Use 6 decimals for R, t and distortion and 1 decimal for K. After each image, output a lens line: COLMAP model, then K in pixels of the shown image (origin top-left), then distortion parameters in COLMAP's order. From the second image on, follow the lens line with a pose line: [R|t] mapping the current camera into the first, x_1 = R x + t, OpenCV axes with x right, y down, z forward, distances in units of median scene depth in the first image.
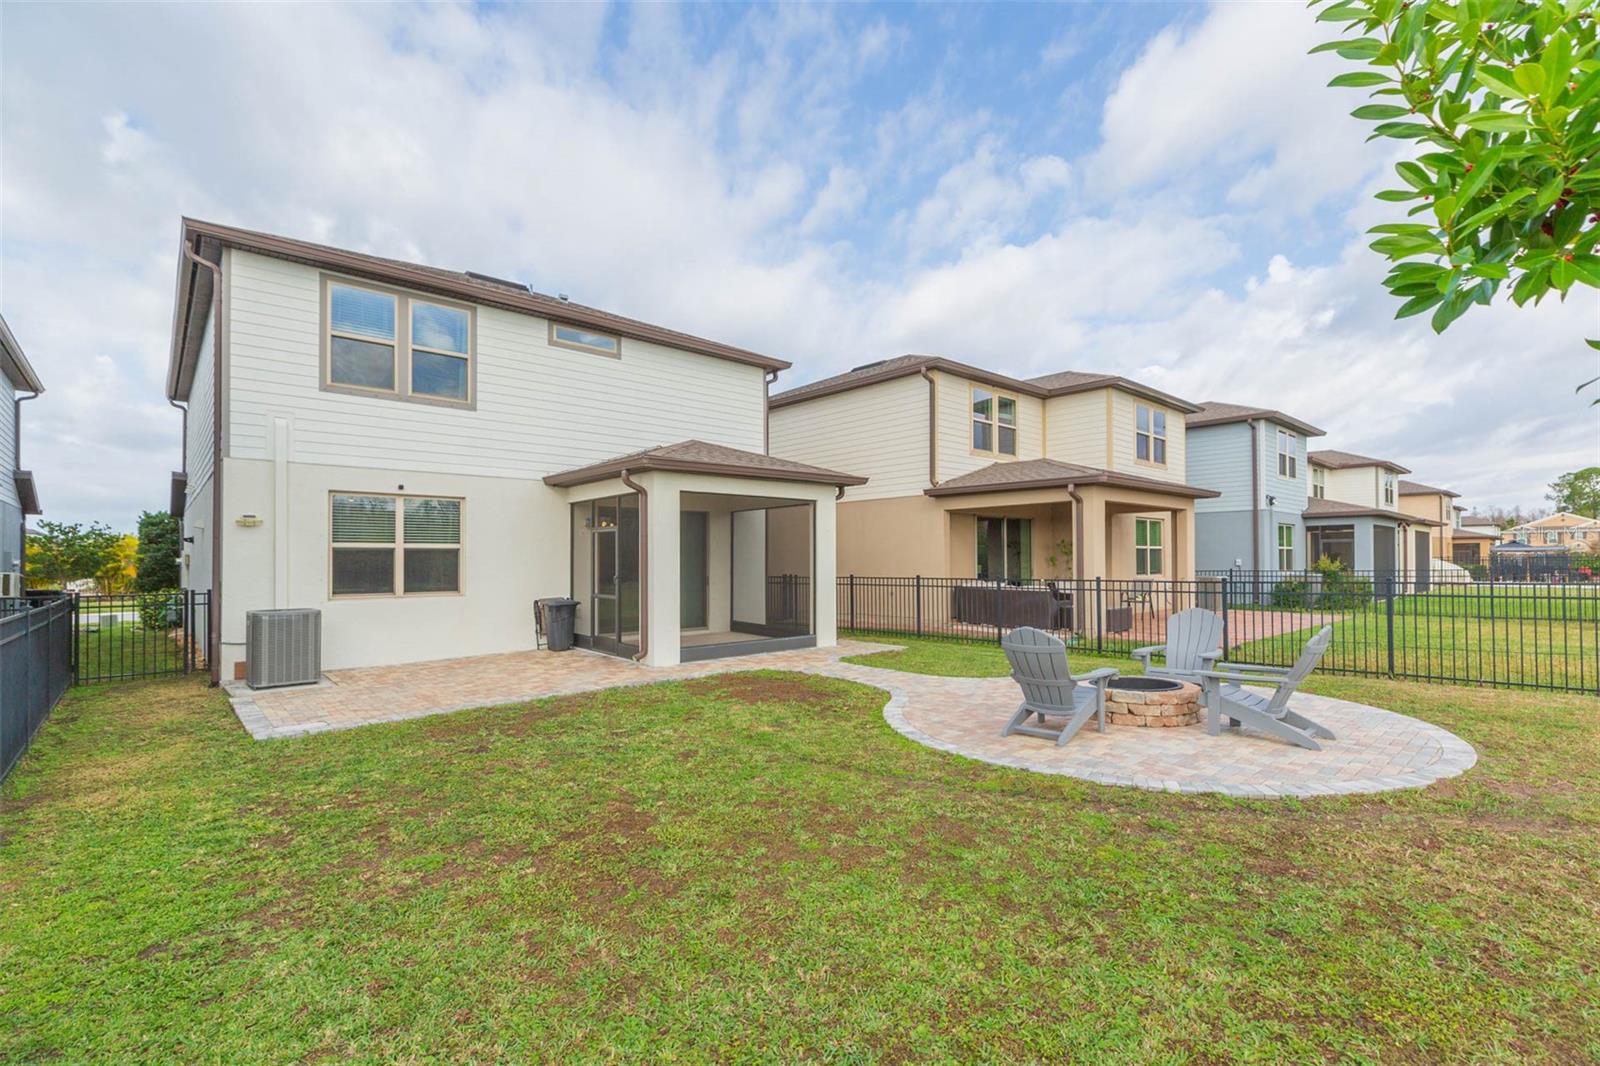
lens RADIAL K [[727.7, 0, 810.4], [0, 727.7, 556.2], [0, 0, 1]] dist [0.007065, -0.001729]
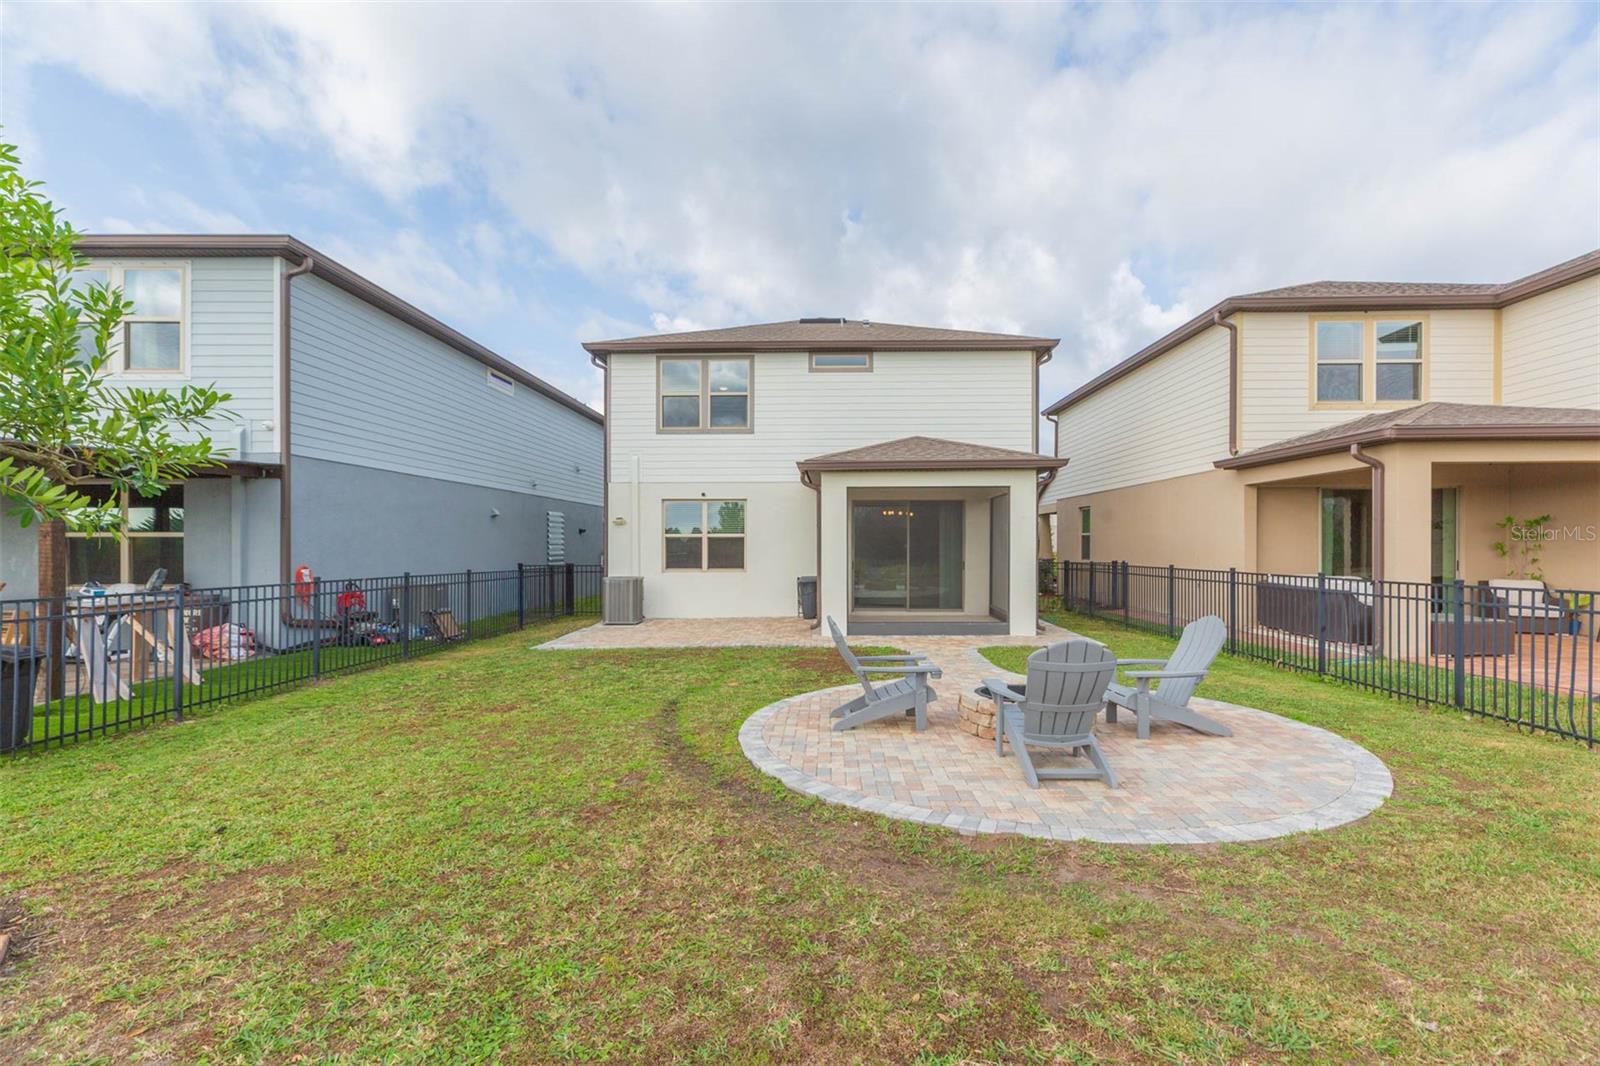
lens RADIAL K [[727.7, 0, 809.5], [0, 727.7, 548.7], [0, 0, 1]] dist [0.007065, -0.001729]
pose [[0.715890, 0.009570, -0.698147, 0.541405], [0.001784, 0.999878, 0.015535, -0.009630], [0.698211, -0.012367, 0.715785, 0.117189]]
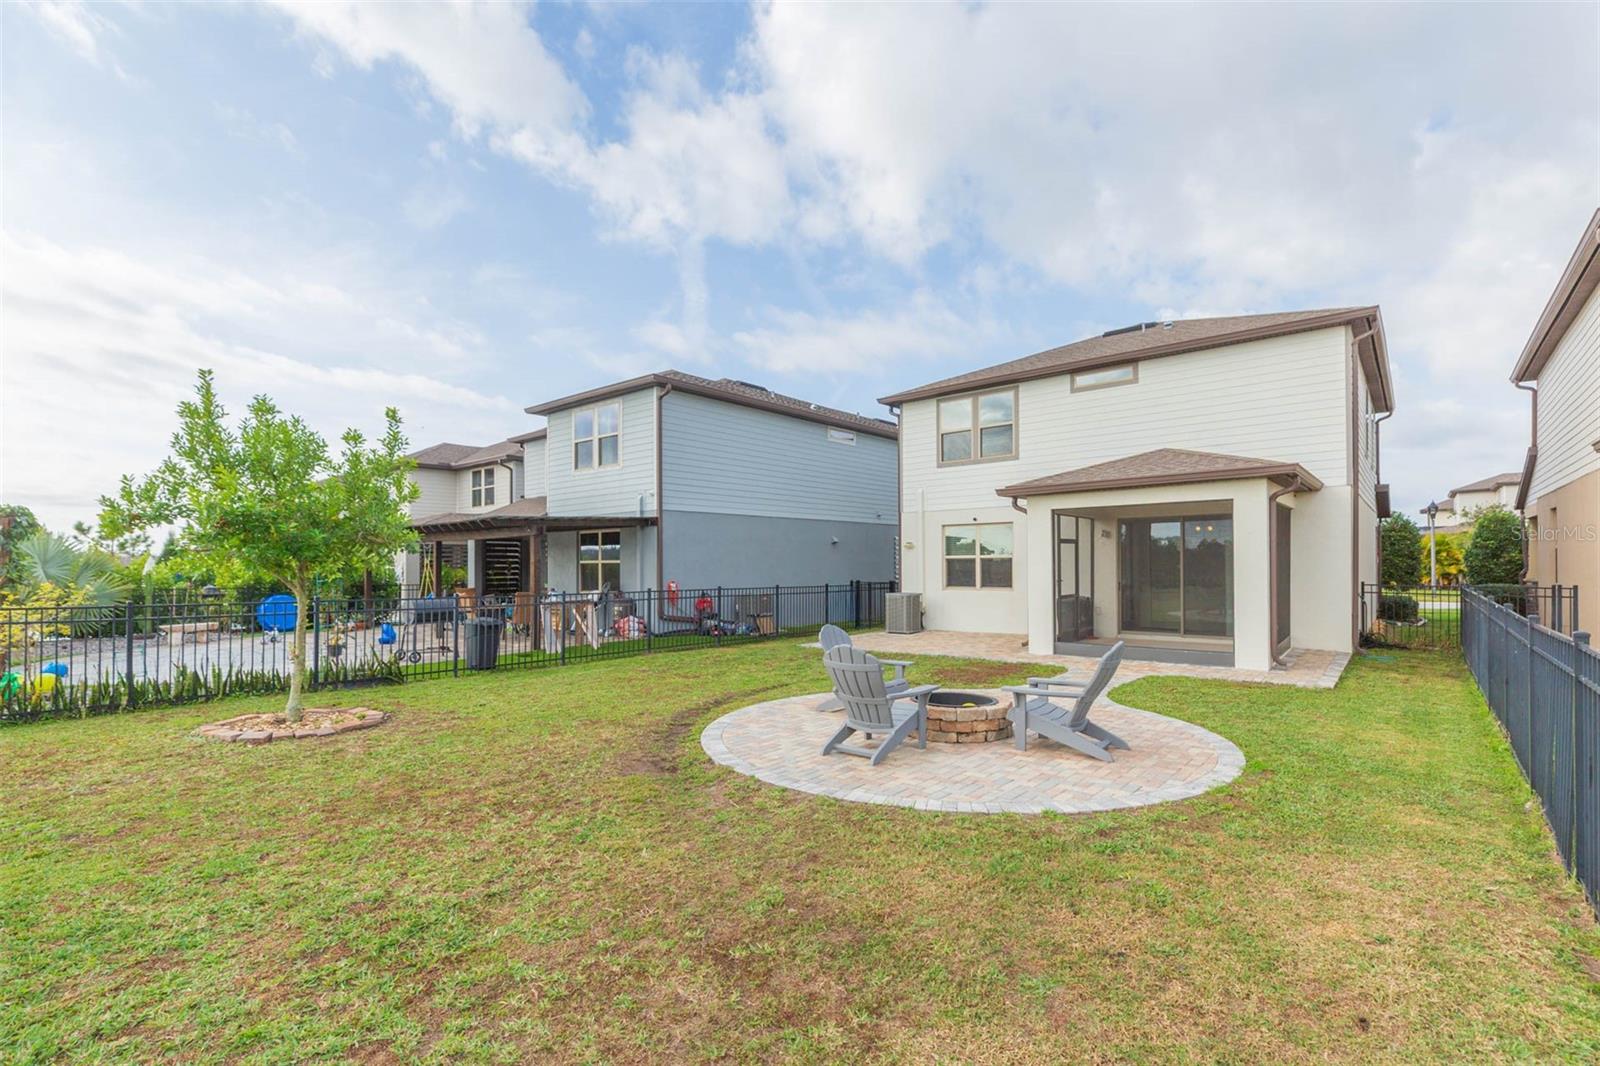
lens RADIAL K [[727.7, 0, 794.0], [0, 727.7, 553.2], [0, 0, 1]] dist [0.007065, -0.001729]
pose [[0.103131, -0.009964, -0.994618, 0.883132], [0.014084, 0.999864, -0.008556, -0.013495], [0.994568, -0.013126, 0.103257, 0.422688]]
